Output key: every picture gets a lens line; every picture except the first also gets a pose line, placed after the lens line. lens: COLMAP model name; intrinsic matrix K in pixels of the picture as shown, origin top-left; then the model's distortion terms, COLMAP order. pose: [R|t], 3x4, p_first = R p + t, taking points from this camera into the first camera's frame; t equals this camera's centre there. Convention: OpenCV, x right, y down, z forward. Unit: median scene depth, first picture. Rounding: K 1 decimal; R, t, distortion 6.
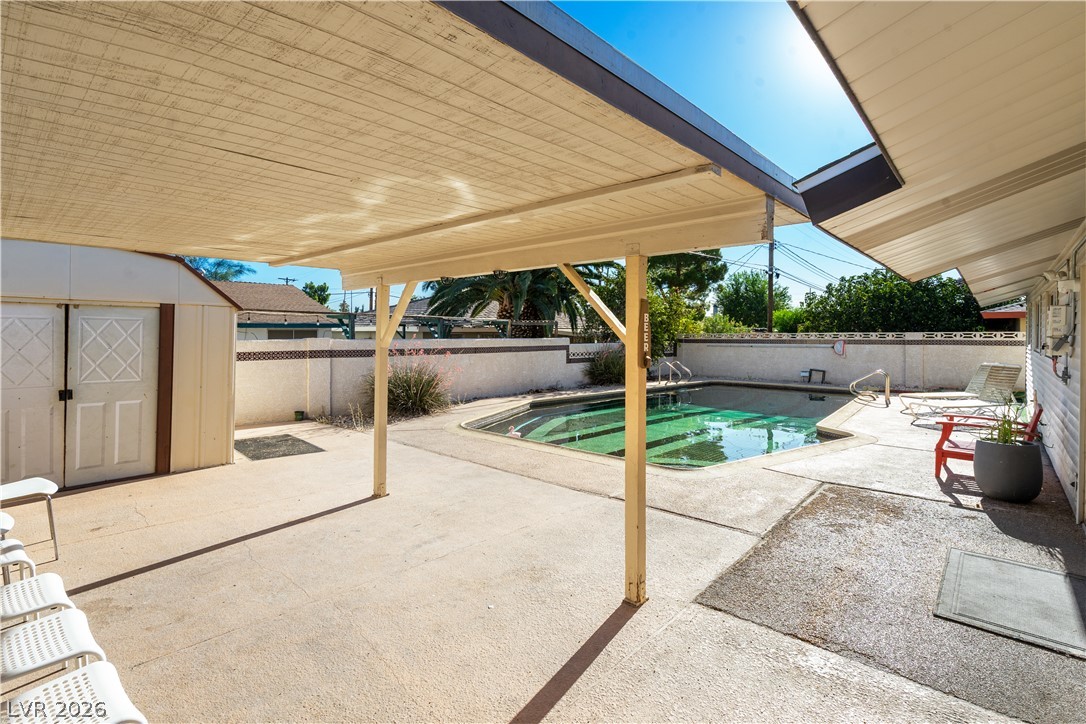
lens RADIAL K [[521.5, 0, 530.8], [0, 521.5, 338.7], [0, 0, 1]] dist [-0.008826, 0.000345]
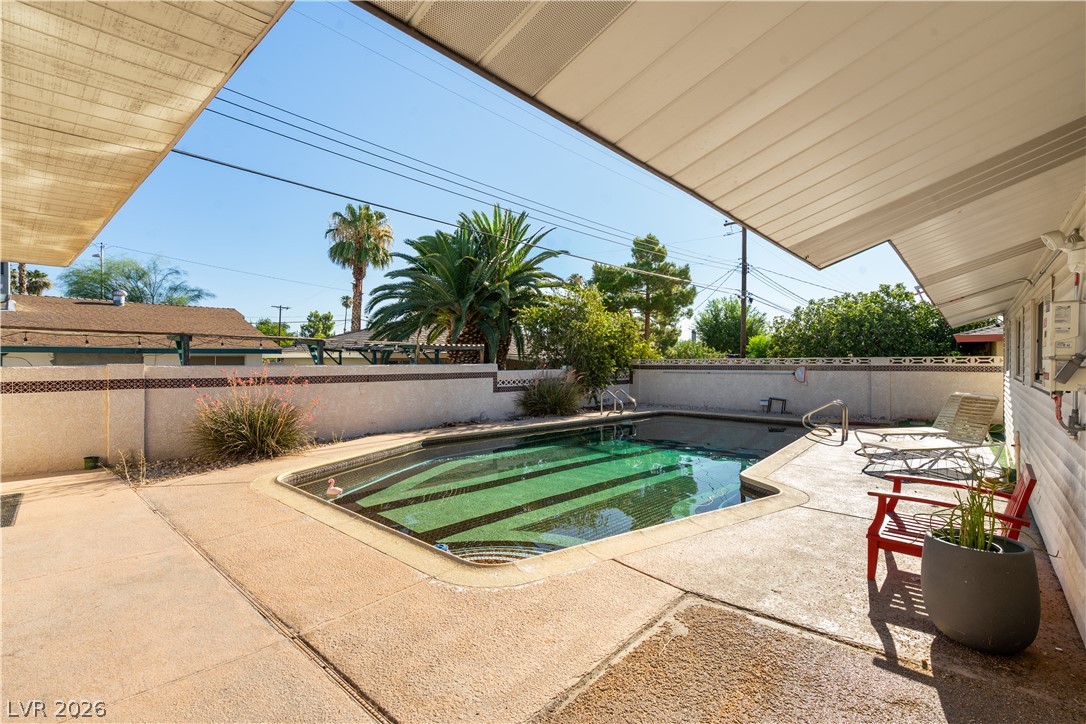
lens RADIAL K [[496.9, 0, 543.0], [0, 496.9, 362.0], [0, 0, 1]] dist [-0.005754, 0.001044]
pose [[0.999878, -0.001403, 0.015536, 0.166810], [0.001510, 0.999975, -0.006857, 0.001429], [-0.015526, 0.006879, 0.999856, 0.176996]]
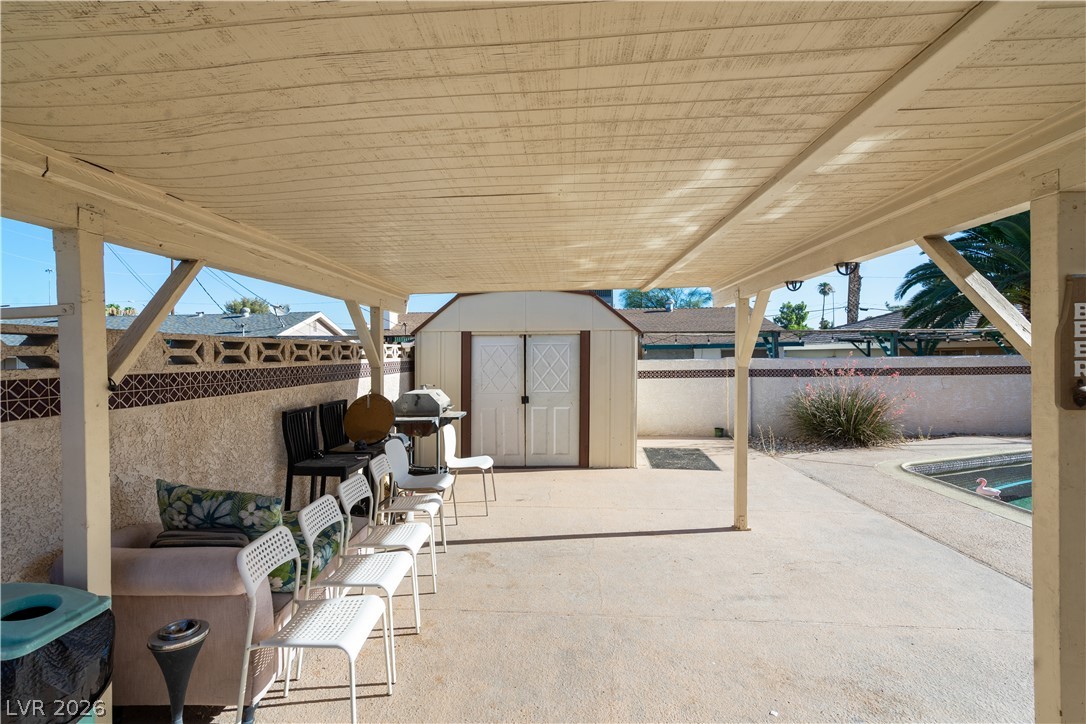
lens RADIAL K [[496.9, 0, 543.0], [0, 496.9, 362.0], [0, 0, 1]] dist [-0.005754, 0.001044]
pose [[0.639051, -0.002265, -0.769161, 0.067344], [0.008878, 0.999951, 0.004431, 0.000539], [0.769113, -0.009660, 0.639040, 0.075004]]
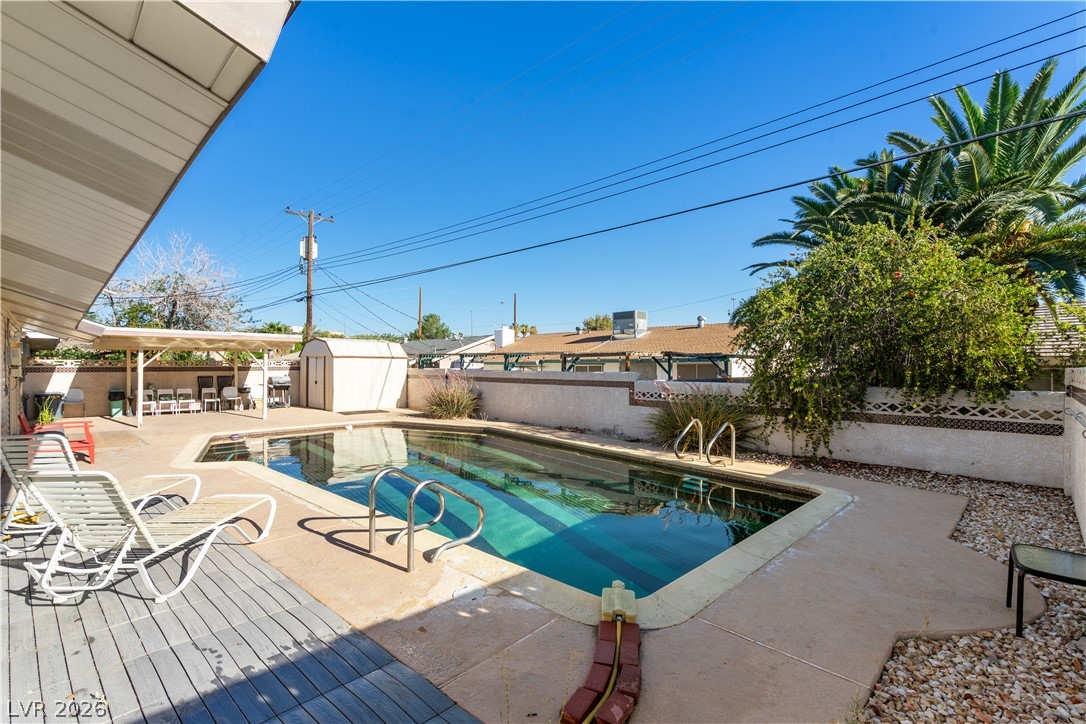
lens RADIAL K [[496.9, 0, 543.0], [0, 496.9, 362.0], [0, 0, 1]] dist [-0.005754, 0.001044]
pose [[-0.021342, -0.012435, -0.999695, 0.964331], [-0.020218, 0.999724, -0.012004, -0.005906], [0.999568, 0.019956, -0.021587, 1.057003]]
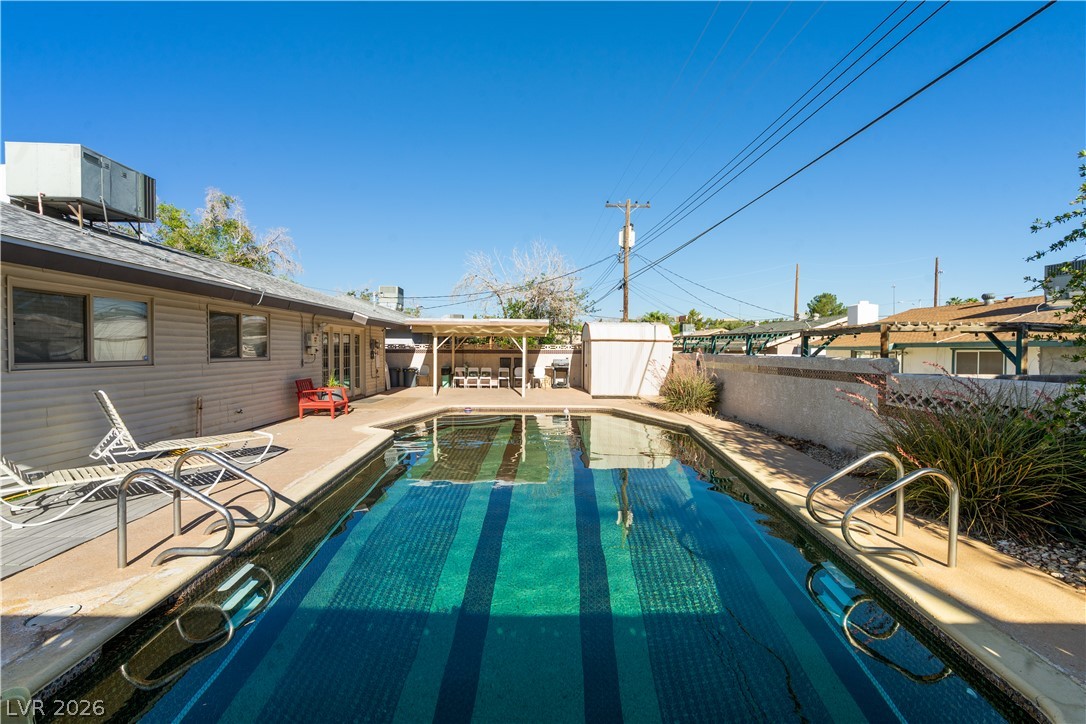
lens RADIAL K [[496.9, 0, 543.0], [0, 496.9, 362.0], [0, 0, 1]] dist [-0.005754, 0.001044]
pose [[-0.711525, 0.005476, -0.702639, 0.694215], [-0.024358, 0.999176, 0.032454, -0.006141], [0.702238, 0.040207, -0.710806, 1.312243]]
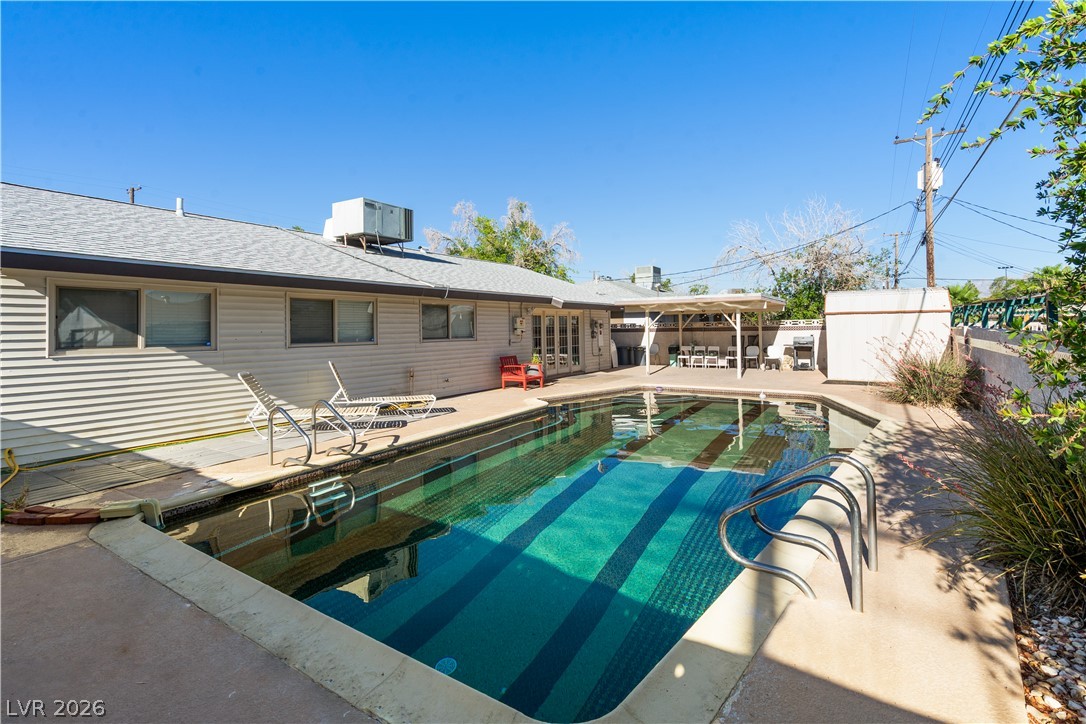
lens RADIAL K [[514.4, 0, 537.6], [0, 514.4, 323.7], [0, 0, 1]] dist [-0.011590, 0.000752]
pose [[-0.984514, 0.005084, -0.175232, 0.516279], [0.003938, 0.999969, 0.006889, -0.012298], [0.175261, 0.006092, -0.984503, 1.463652]]
